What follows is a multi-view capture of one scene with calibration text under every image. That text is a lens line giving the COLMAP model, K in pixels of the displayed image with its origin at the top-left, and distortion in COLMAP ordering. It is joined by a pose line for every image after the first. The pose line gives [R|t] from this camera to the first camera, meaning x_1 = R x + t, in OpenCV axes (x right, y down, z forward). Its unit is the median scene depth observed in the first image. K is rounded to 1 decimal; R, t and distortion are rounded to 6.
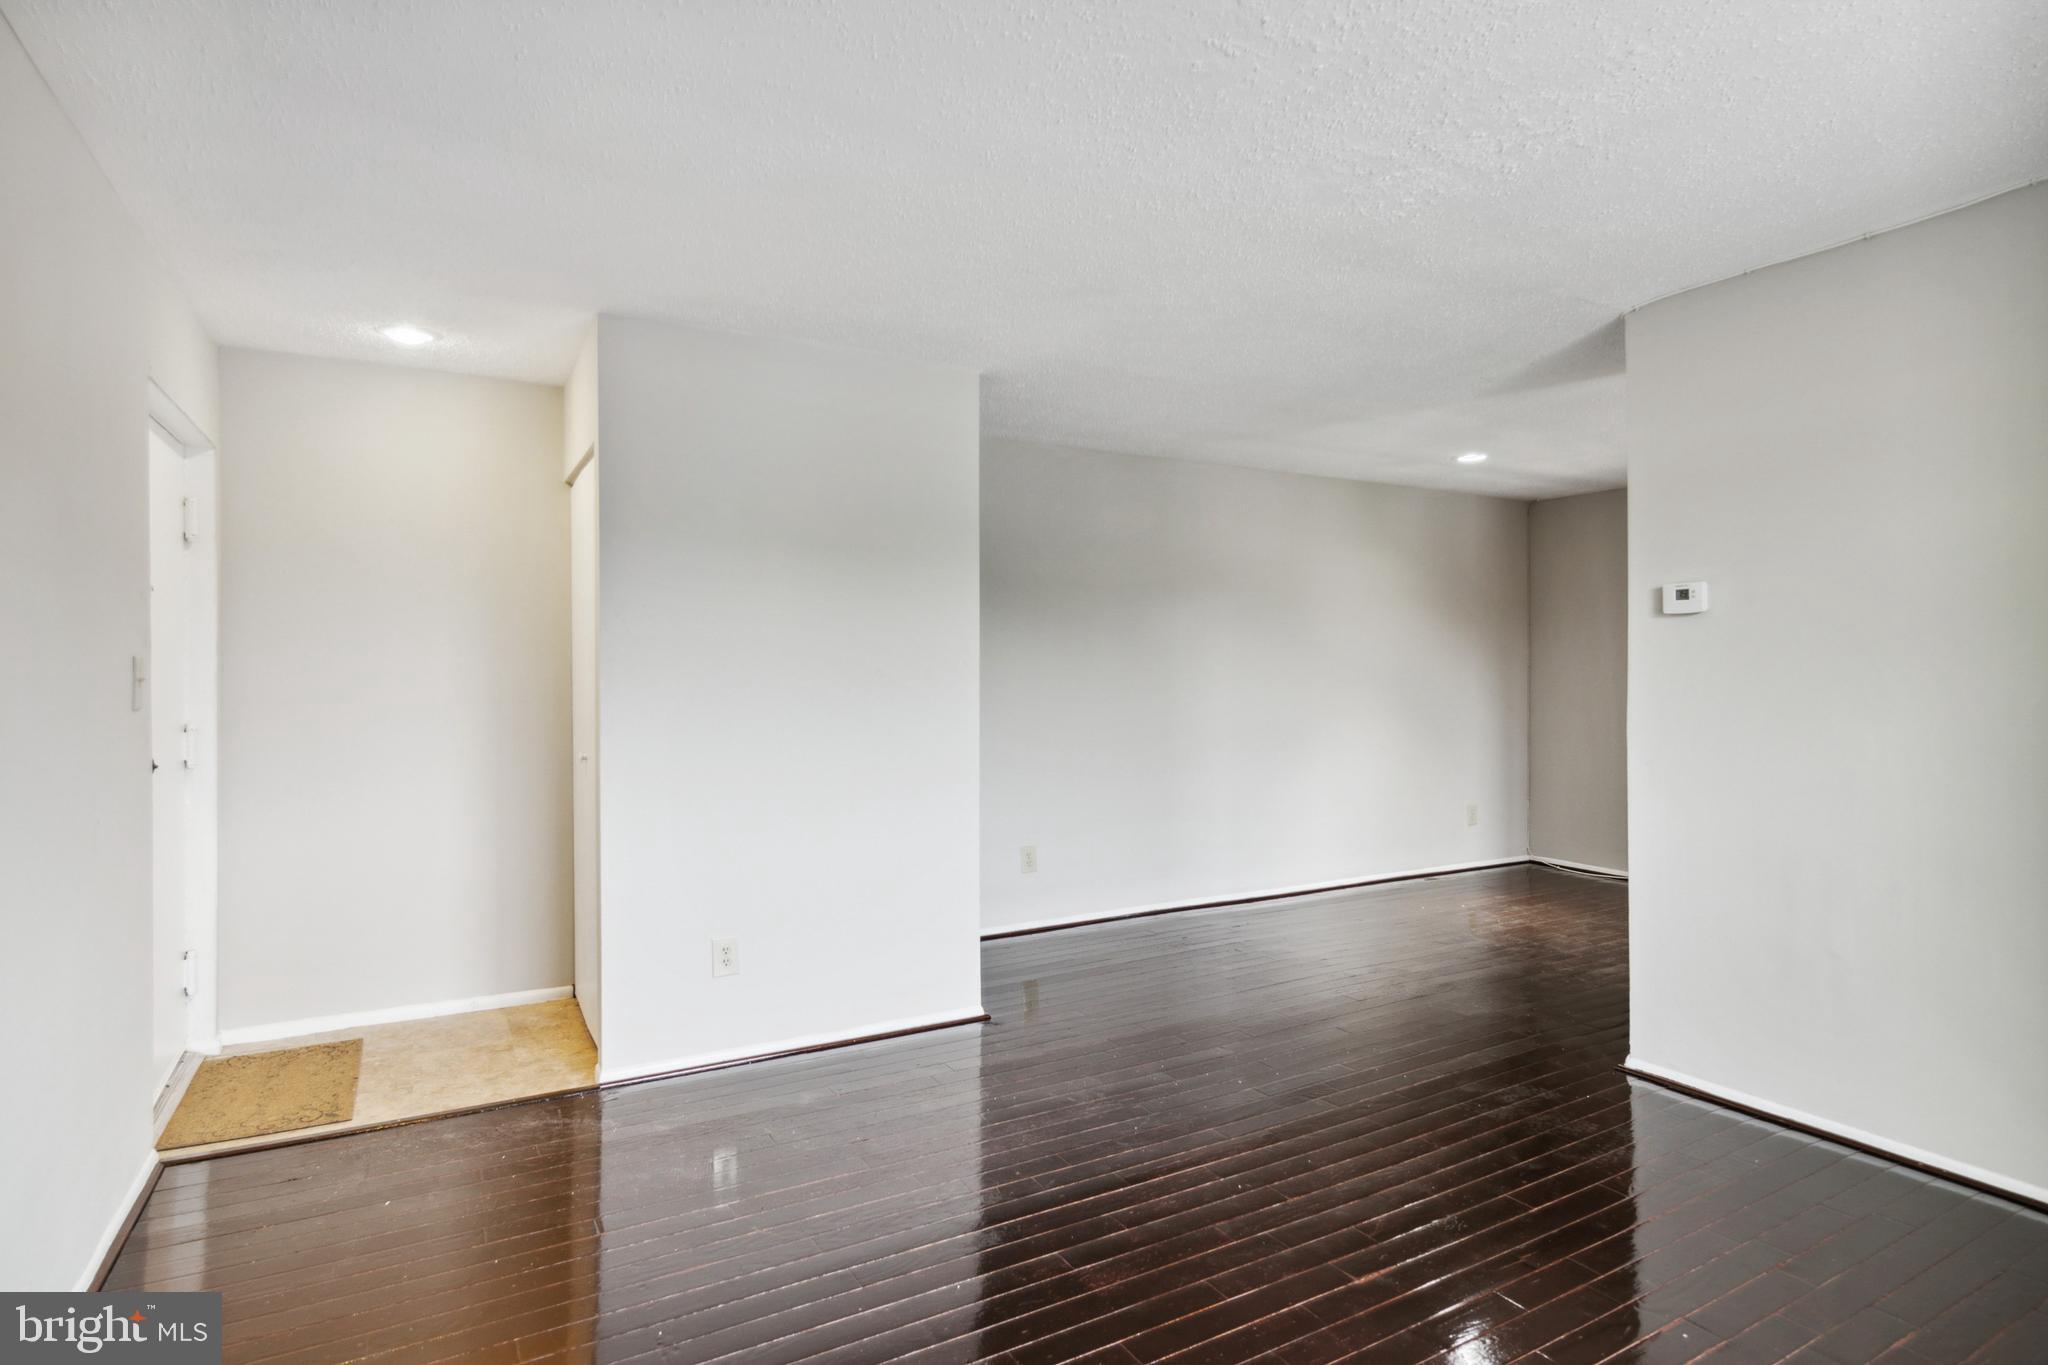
lens RADIAL K [[1053.9, 0, 1020.7], [0, 1053.9, 674.0], [0, 0, 1]] dist [0.001438, -0.000870]
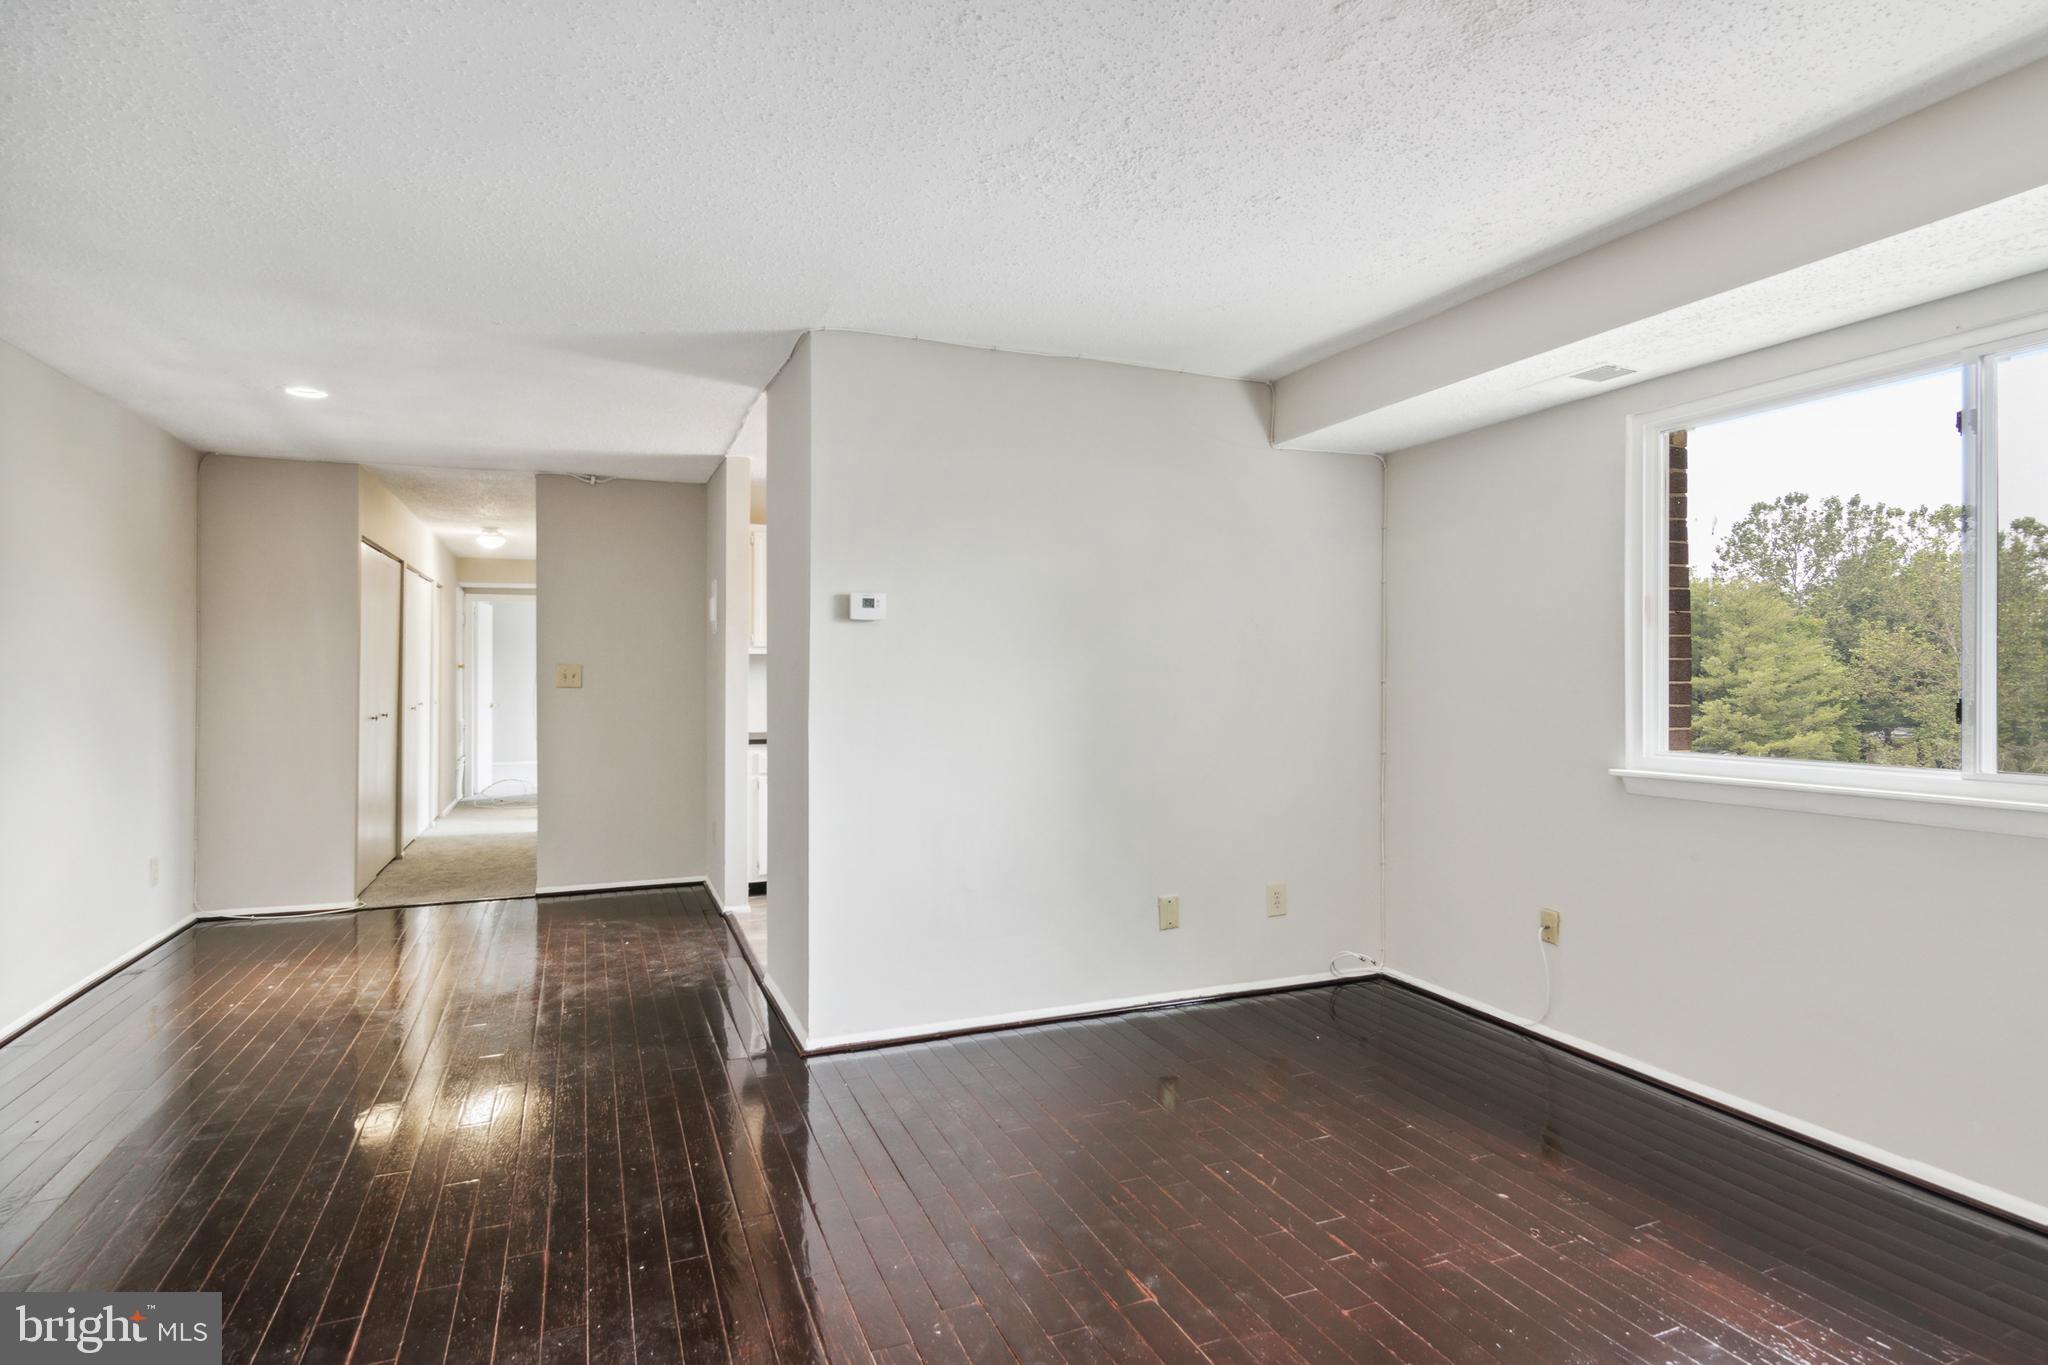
lens RADIAL K [[1053.9, 0, 1013.2], [0, 1053.9, 683.8], [0, 0, 1]] dist [0.001438, -0.000870]
pose [[0.139838, -0.001597, 0.990173, -0.437960], [0.001800, 0.999997, 0.001358, 0.008560], [-0.990173, 0.001592, 0.139840, 0.666835]]
